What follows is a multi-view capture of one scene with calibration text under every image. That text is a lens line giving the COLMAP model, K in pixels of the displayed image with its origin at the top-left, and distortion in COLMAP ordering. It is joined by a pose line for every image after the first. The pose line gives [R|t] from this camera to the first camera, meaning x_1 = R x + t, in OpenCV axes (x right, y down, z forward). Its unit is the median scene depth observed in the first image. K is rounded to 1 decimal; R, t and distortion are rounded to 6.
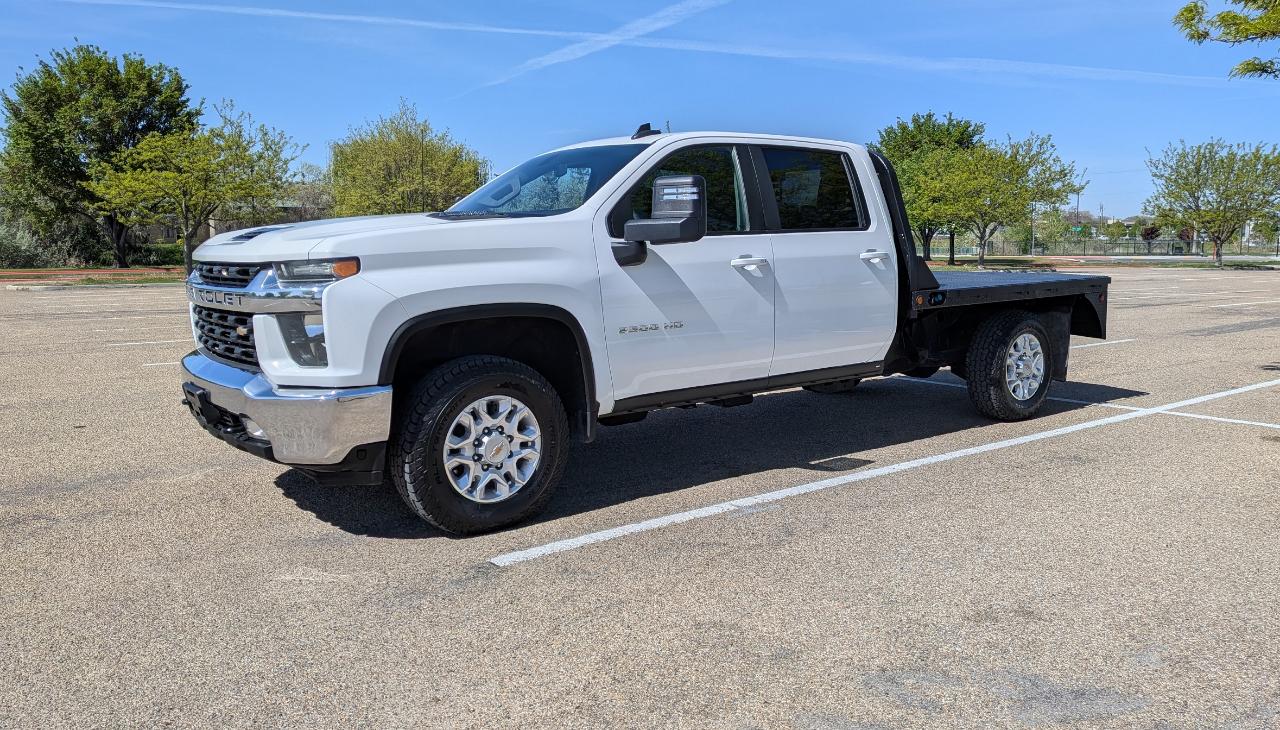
lens RADIAL K [[935.6, 0, 643.0], [0, 935.6, 368.8], [0, 0, 1]] dist [0.036774, -0.049790]
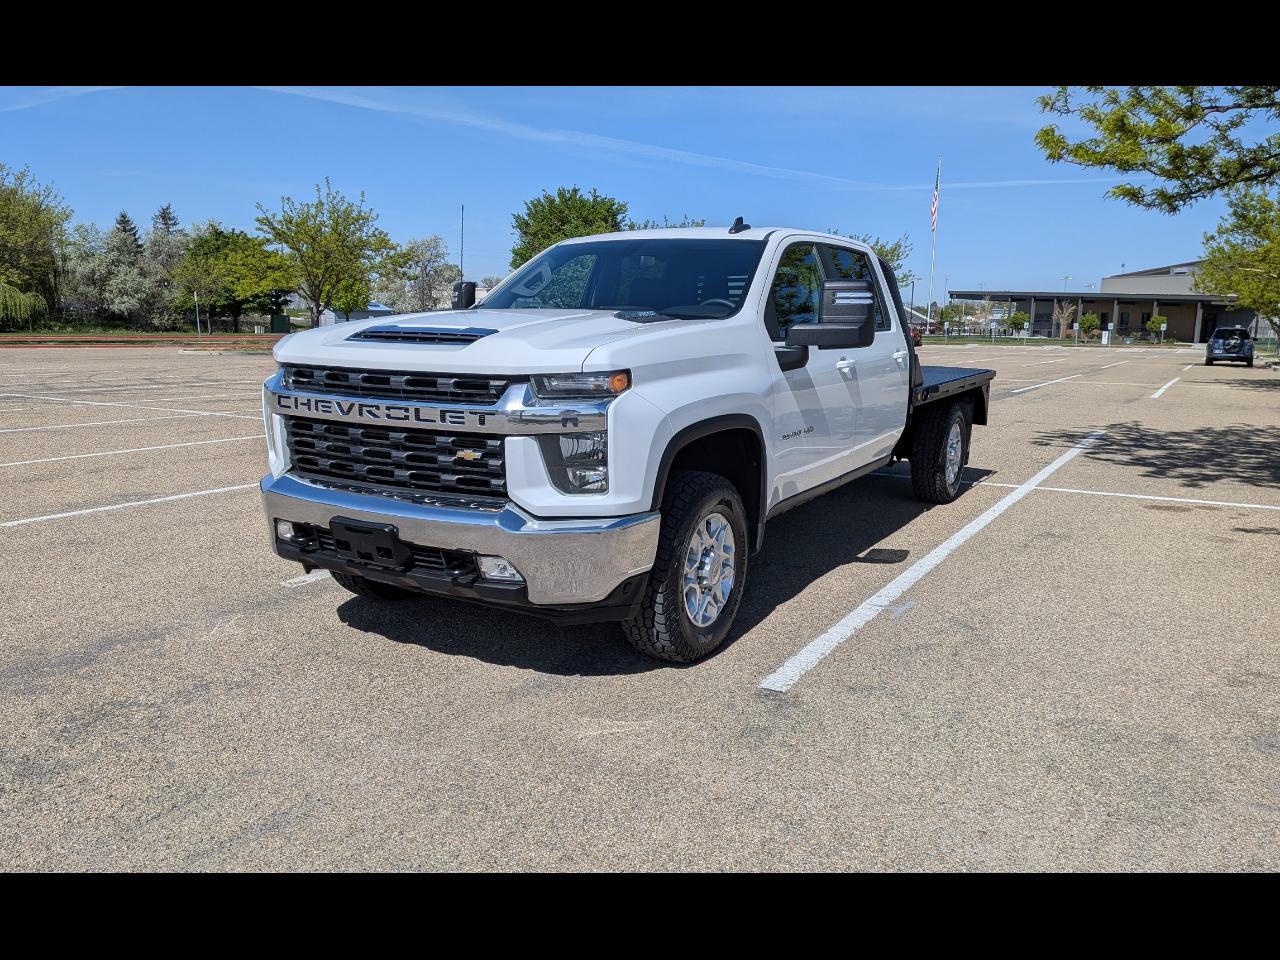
lens RADIAL K [[962.2, 0, 637.8], [0, 962.2, 515.8], [0, 0, 1]] dist [0.038173, -0.035331]
pose [[0.925266, -0.058231, 0.374822, -0.484660], [0.031287, 0.996495, 0.077579, -0.038114], [-0.378026, -0.060054, 0.923845, 0.111656]]
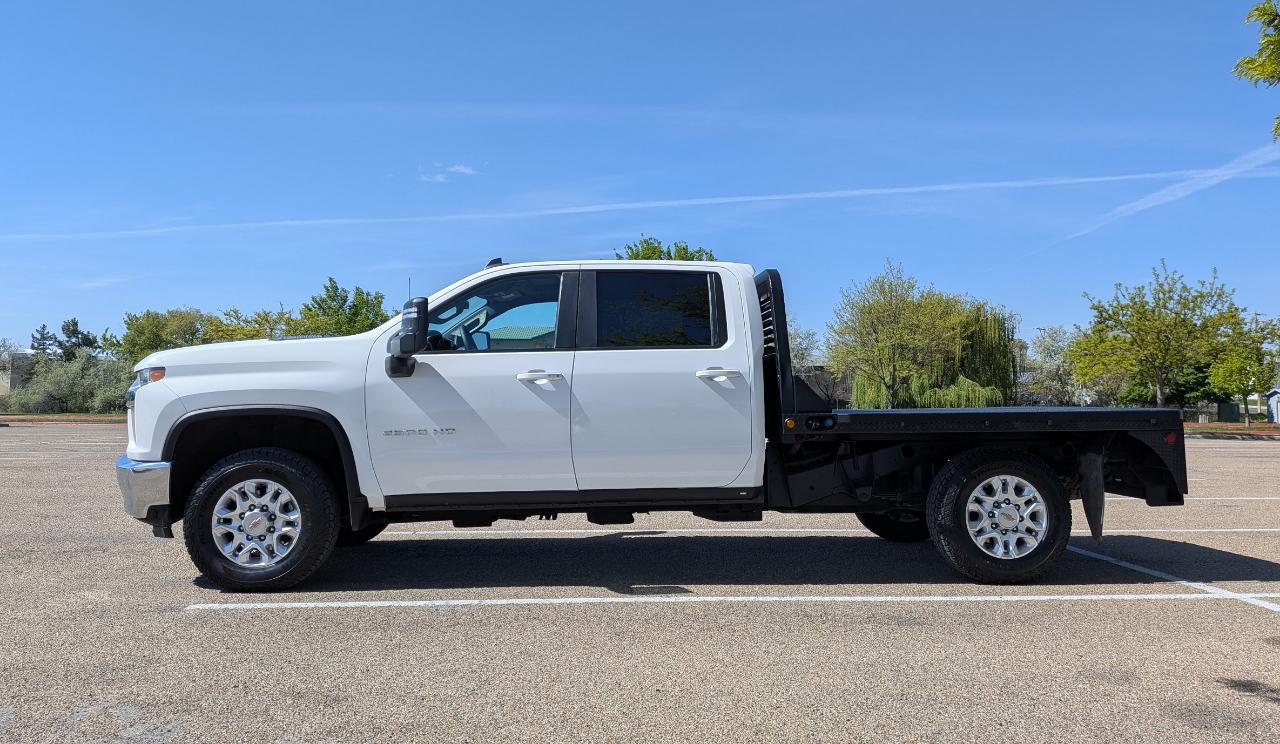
lens RADIAL K [[930.4, 0, 625.1], [0, 930.4, 338.8], [0, 0, 1]] dist [0.008148, -0.003195]
pose [[0.825840, -0.031292, -0.563036, 0.771564], [-0.081442, 0.981373, -0.173996, 0.018112], [0.557993, 0.189548, 0.807908, 0.196409]]
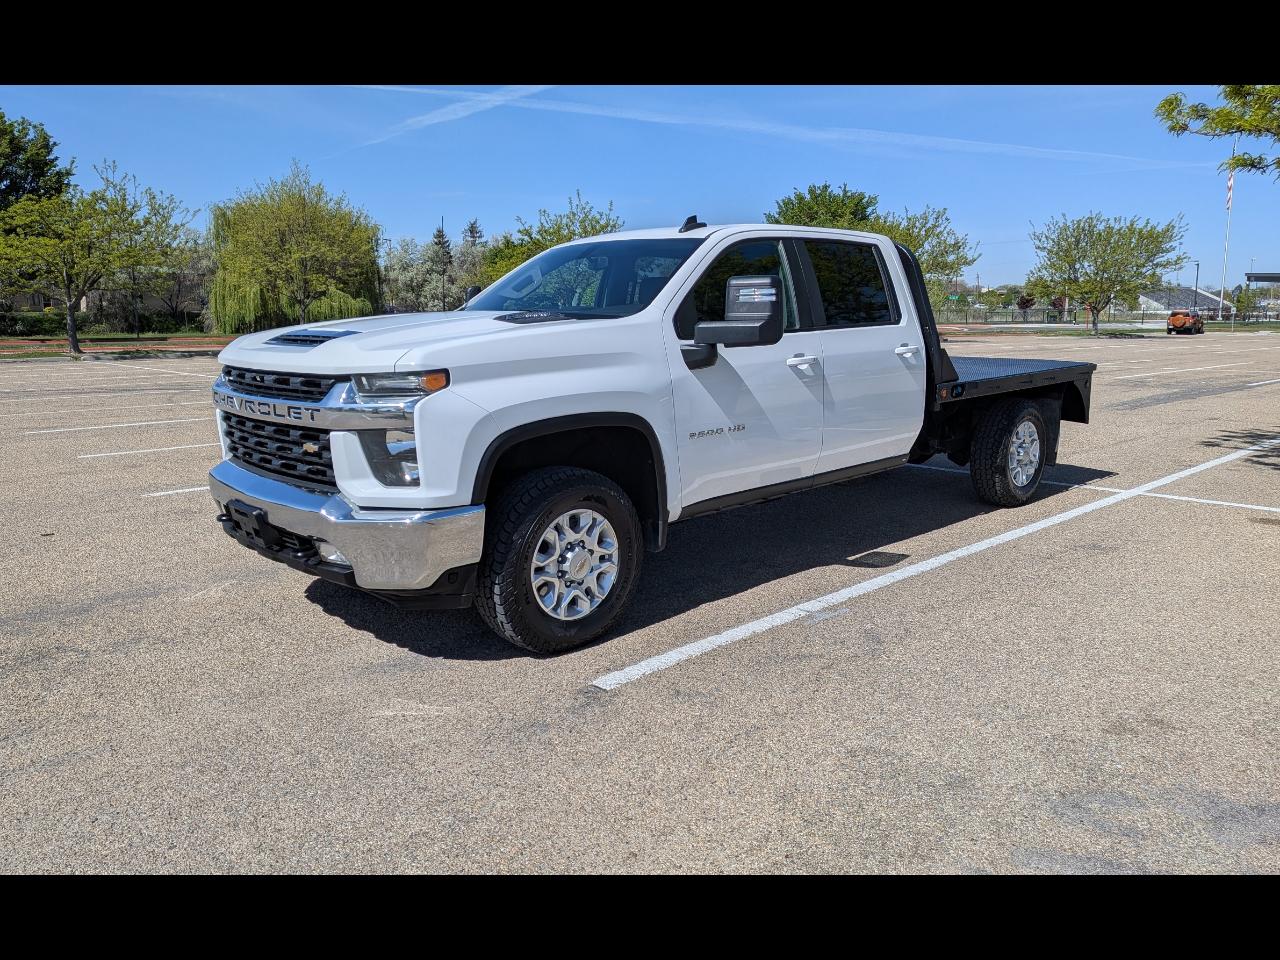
lens RADIAL K [[924.4, 0, 638.2], [0, 924.4, 484.5], [0, 0, 1]] dist [0.039023, -0.049036]
pose [[0.993985, -0.020142, 0.107645, -0.162516], [0.014441, 0.998464, 0.053480, -0.038082], [-0.108557, -0.051604, 0.992750, 0.045457]]
